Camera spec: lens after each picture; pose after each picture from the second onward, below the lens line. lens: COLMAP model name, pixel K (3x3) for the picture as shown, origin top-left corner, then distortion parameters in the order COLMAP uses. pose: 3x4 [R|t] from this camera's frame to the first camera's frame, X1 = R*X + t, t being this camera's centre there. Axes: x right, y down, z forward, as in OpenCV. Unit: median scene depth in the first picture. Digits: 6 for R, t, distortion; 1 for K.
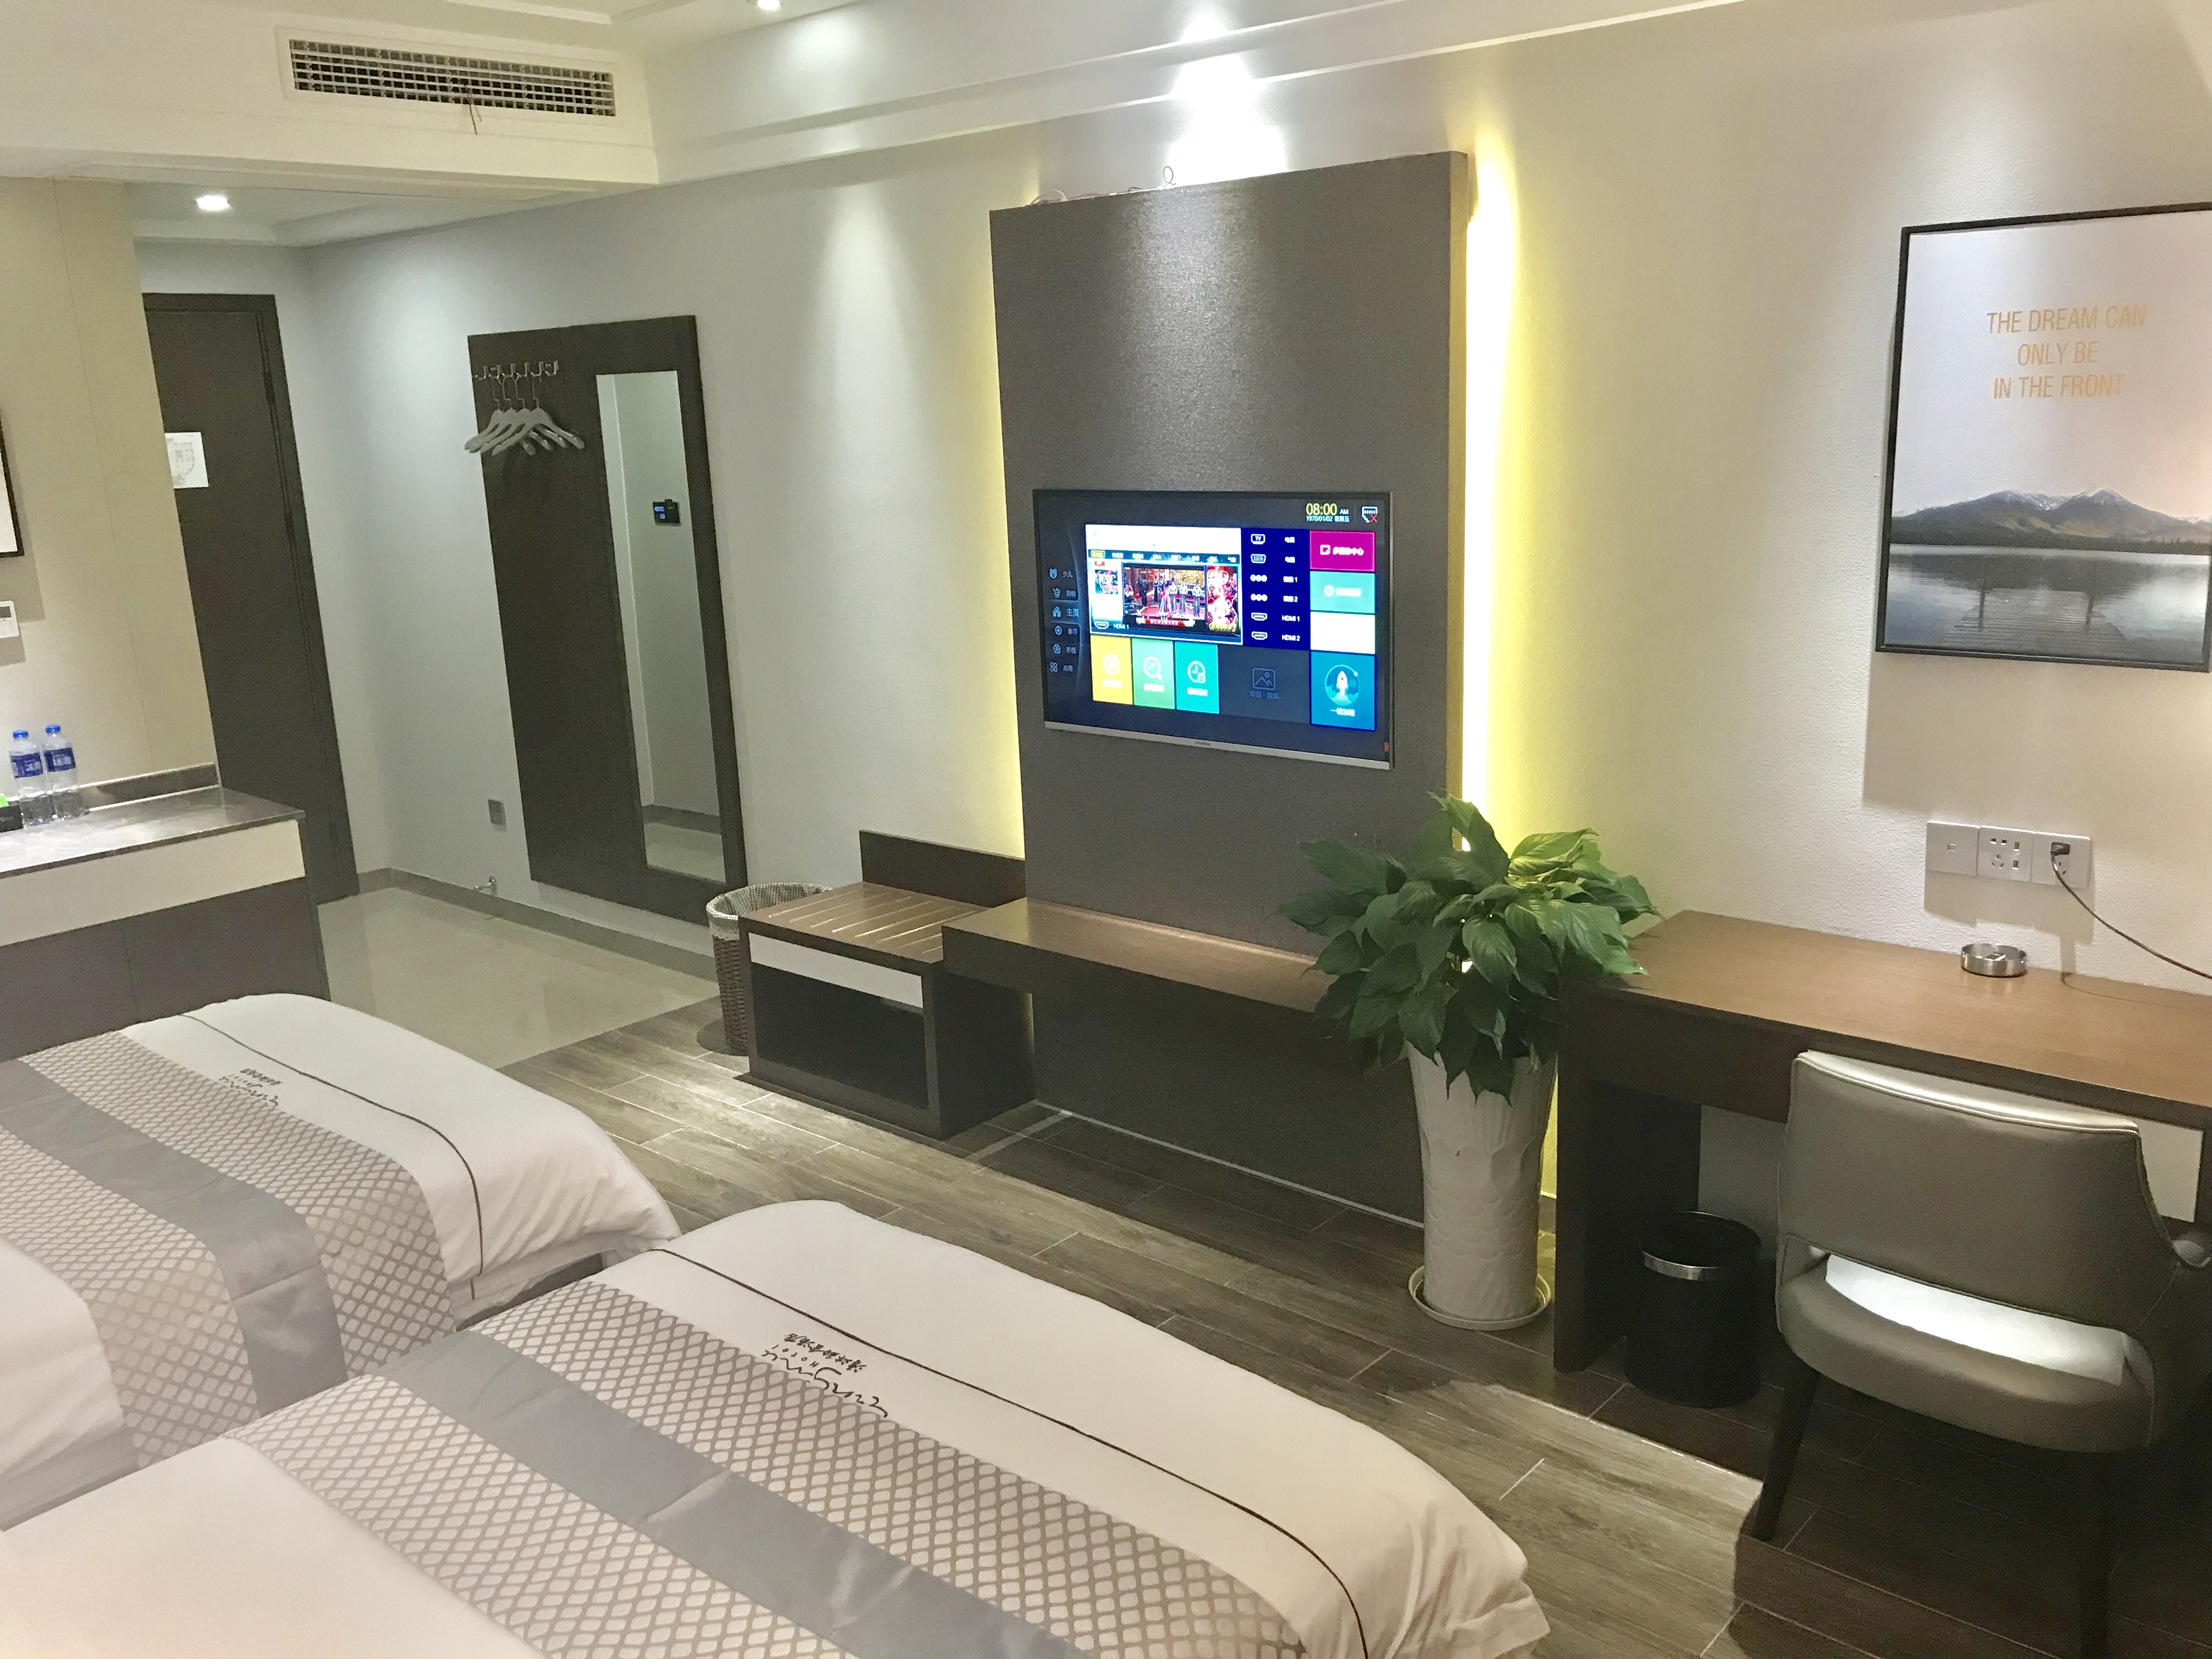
lens RADIAL K [[1845.2, 0, 1091.5], [0, 1845.2, 834.5], [0, 0, 1]] dist [0.041894, -0.021699]
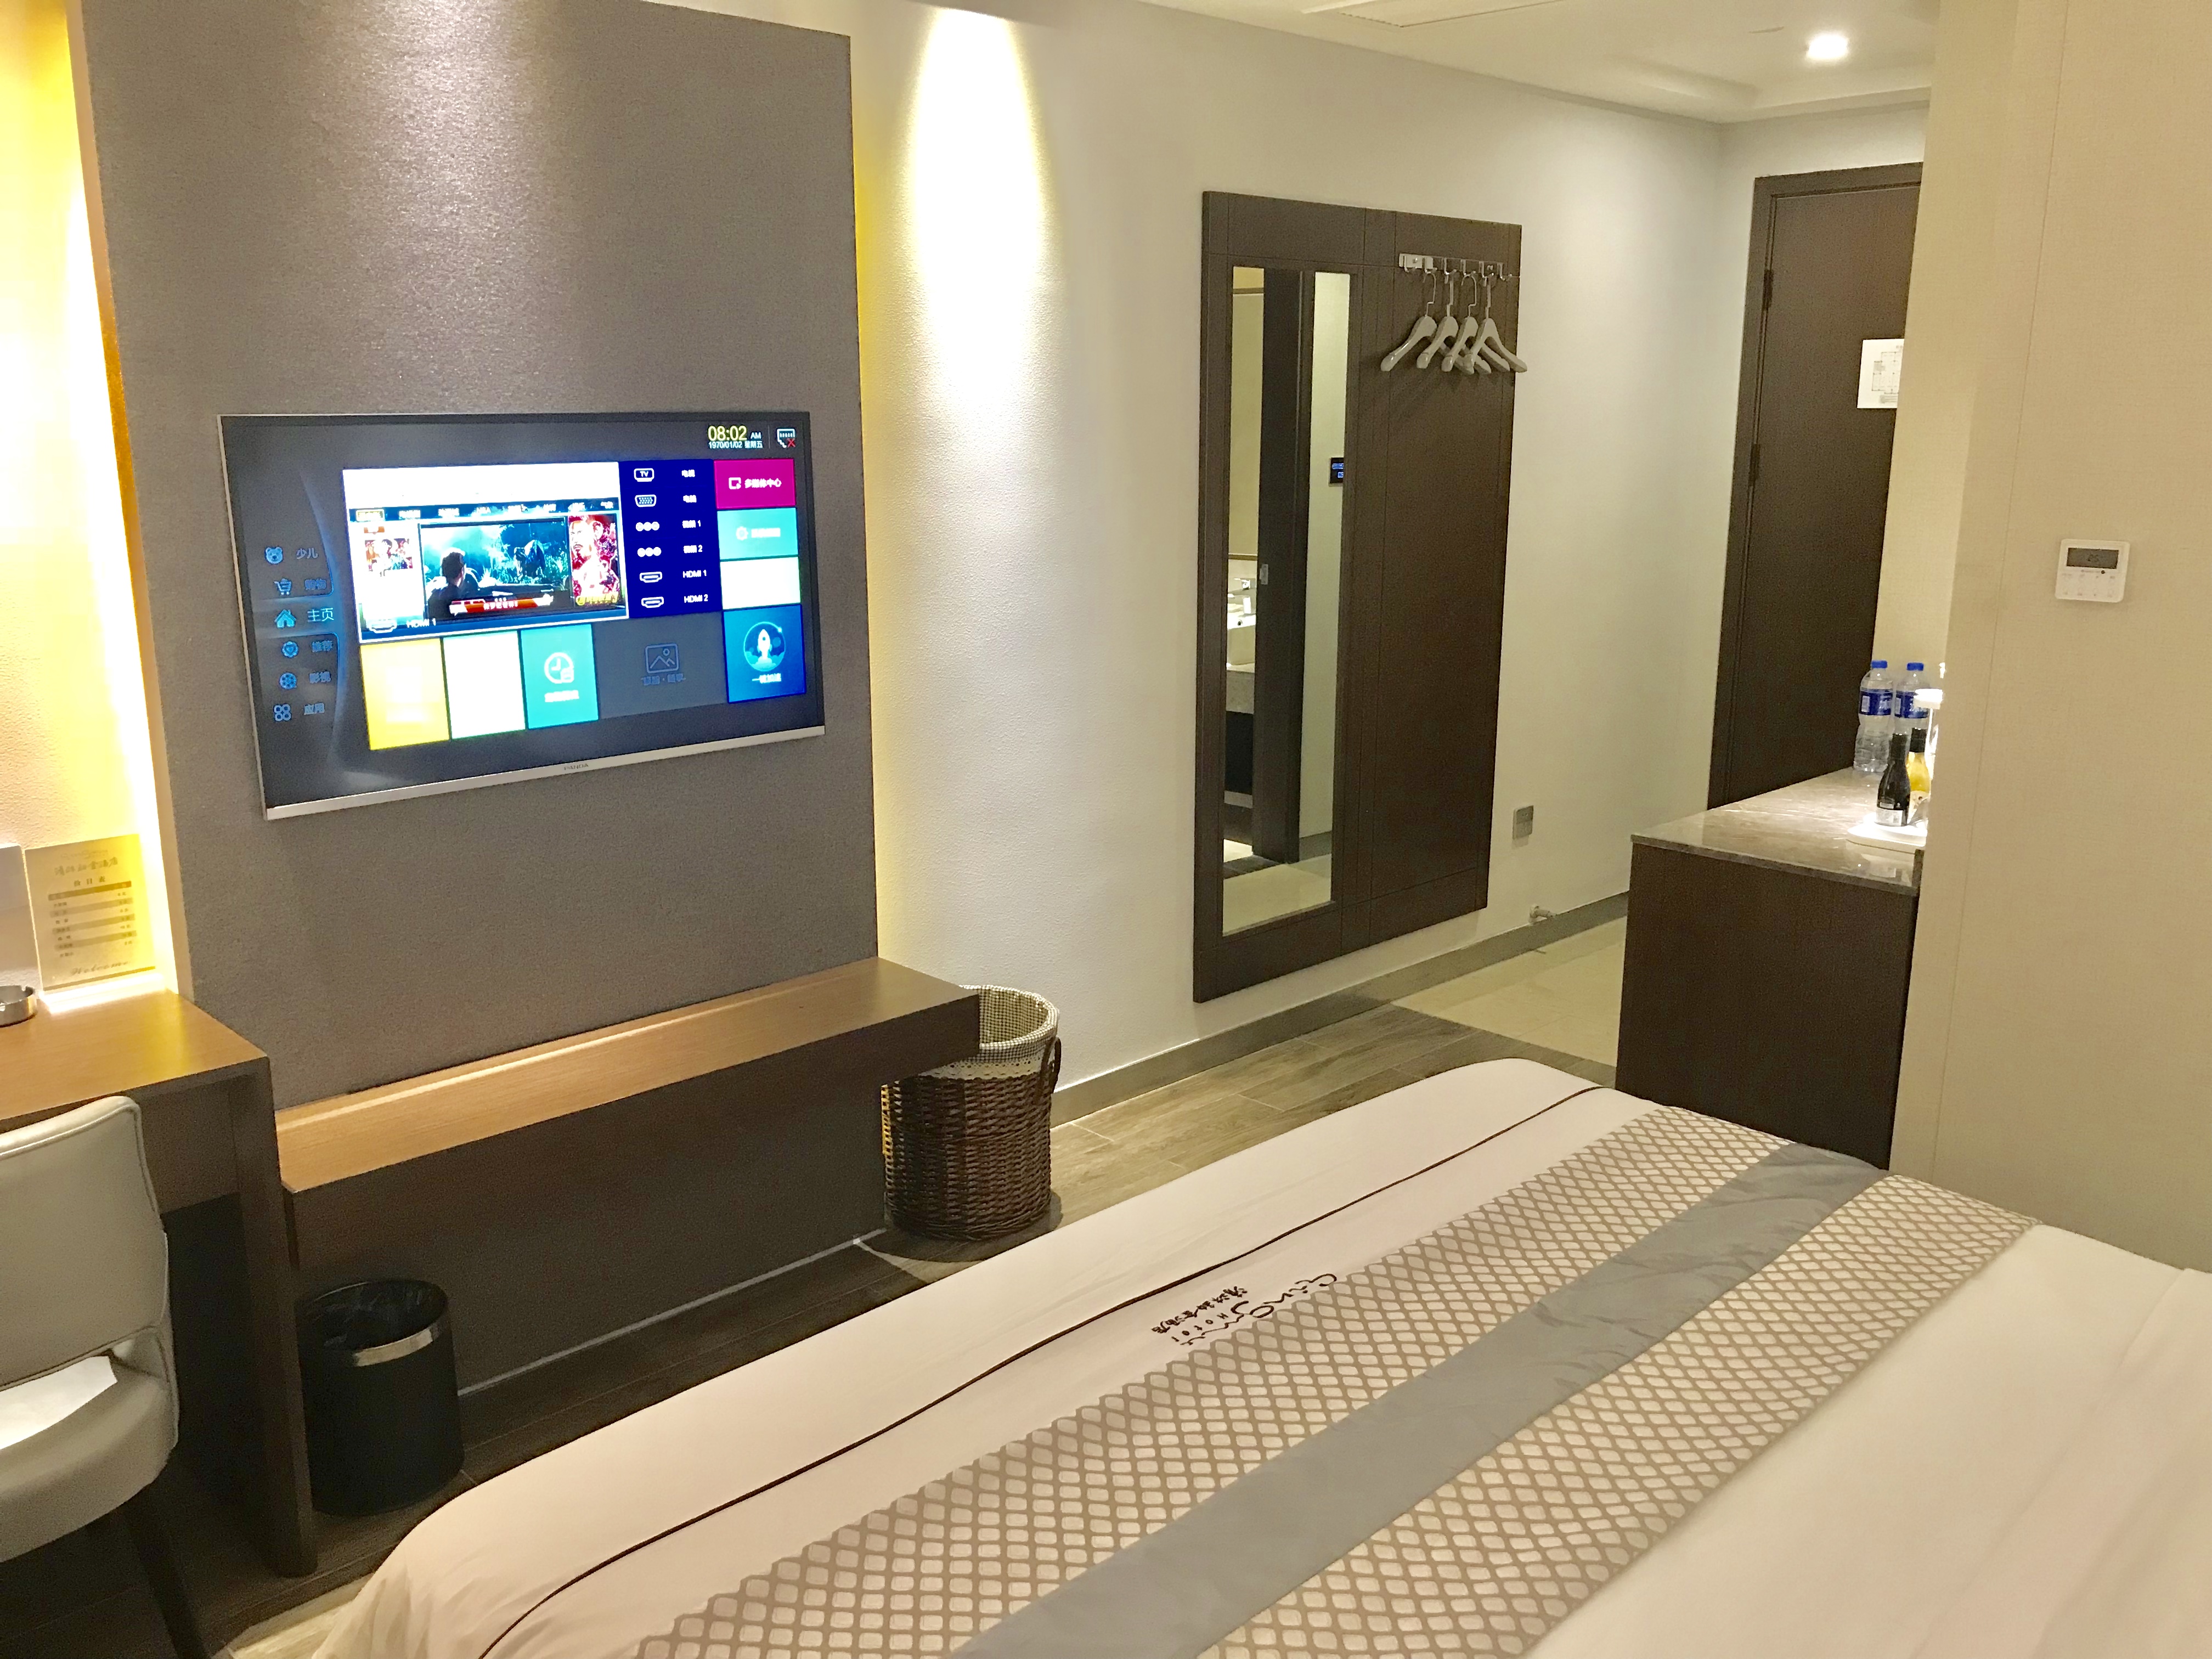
lens RADIAL K [[1845.2, 0, 1100.1], [0, 1845.2, 828.6], [0, 0, 1]] dist [0.041894, -0.021699]
pose [[0.065338, -0.194673, 0.978690, -0.667900], [0.226390, 0.958102, 0.175464, -0.111072], [-0.971843, 0.210102, 0.106672, 0.762010]]
